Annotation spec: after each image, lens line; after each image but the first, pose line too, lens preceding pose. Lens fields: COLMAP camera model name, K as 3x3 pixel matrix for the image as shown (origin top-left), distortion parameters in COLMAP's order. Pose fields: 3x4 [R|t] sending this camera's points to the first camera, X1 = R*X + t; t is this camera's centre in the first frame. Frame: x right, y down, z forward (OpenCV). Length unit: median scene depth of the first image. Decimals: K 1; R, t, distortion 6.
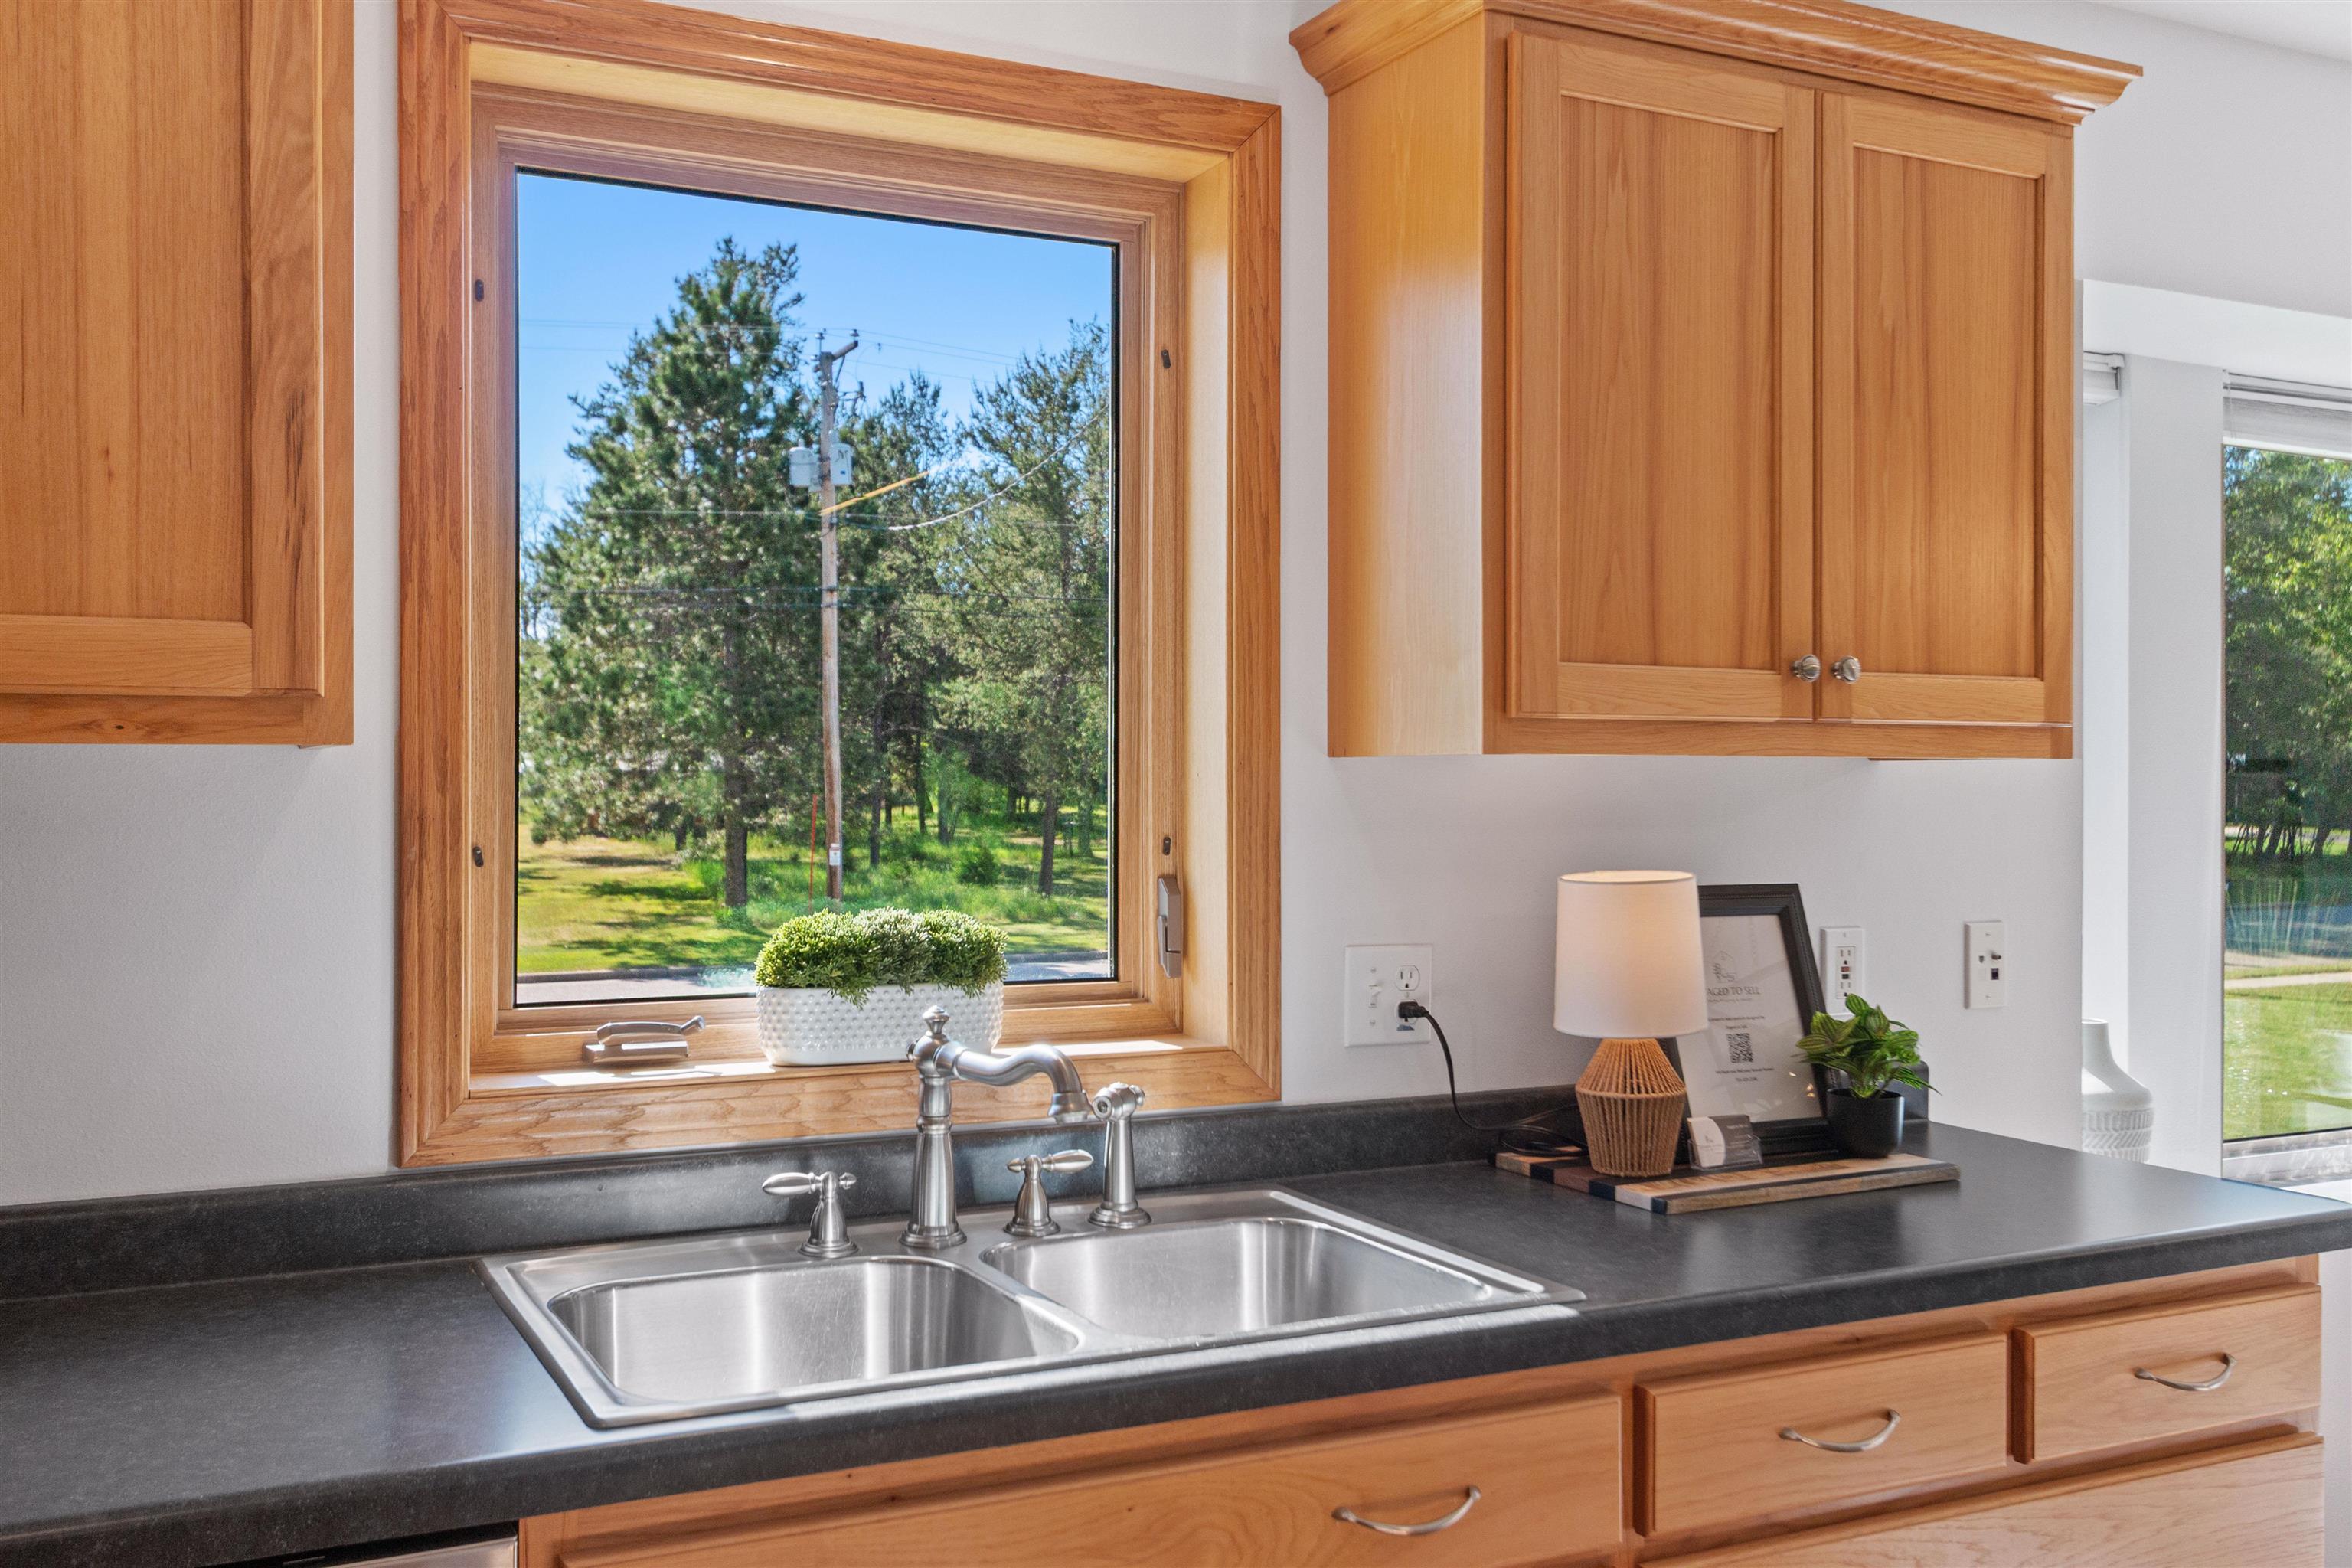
lens RADIAL K [[2119.1, 0, 1176.0], [0, 2119.1, 784.0], [0, 0, 1]] dist [0.008504, 0.003708]
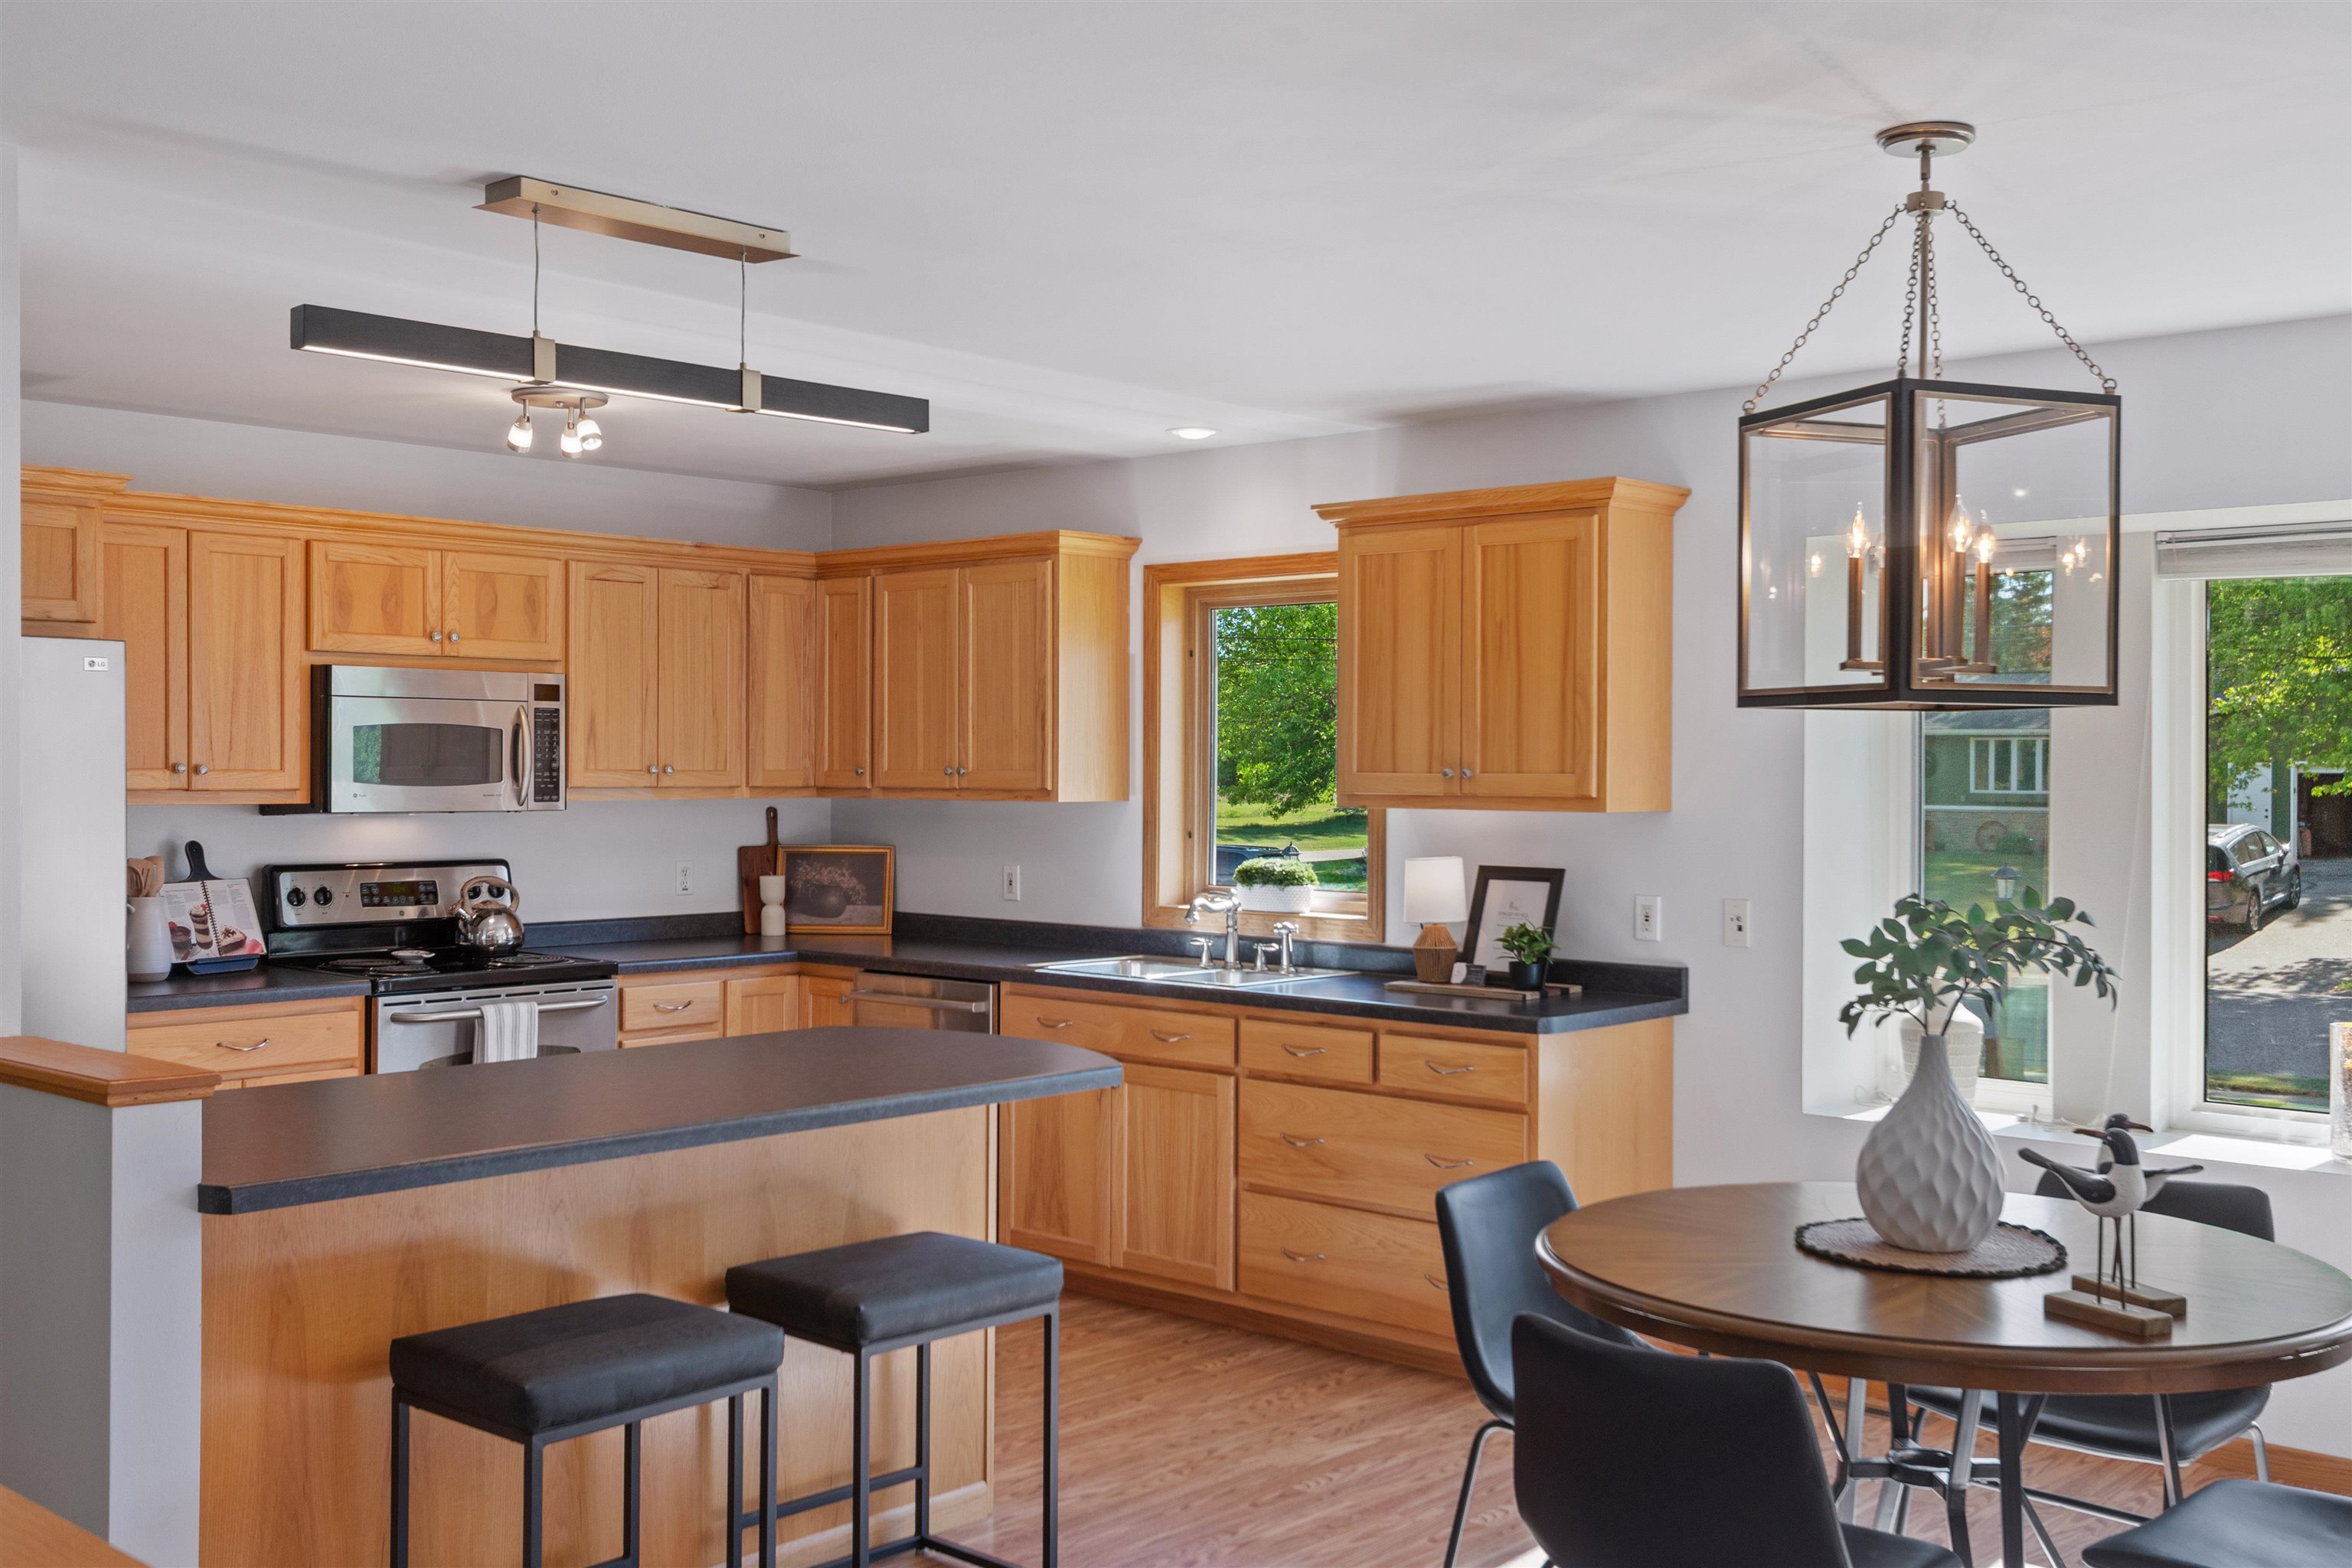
lens RADIAL K [[2316.0, 0, 1181.7], [0, 2316.0, 840.5], [0, 0, 1]] dist [0.016100, 0.008465]
pose [[0.354511, 0.028846, -0.934607, 2.637587], [-0.006899, 0.999578, 0.028234, -0.049981], [0.935026, -0.003561, 0.354560, -0.203733]]
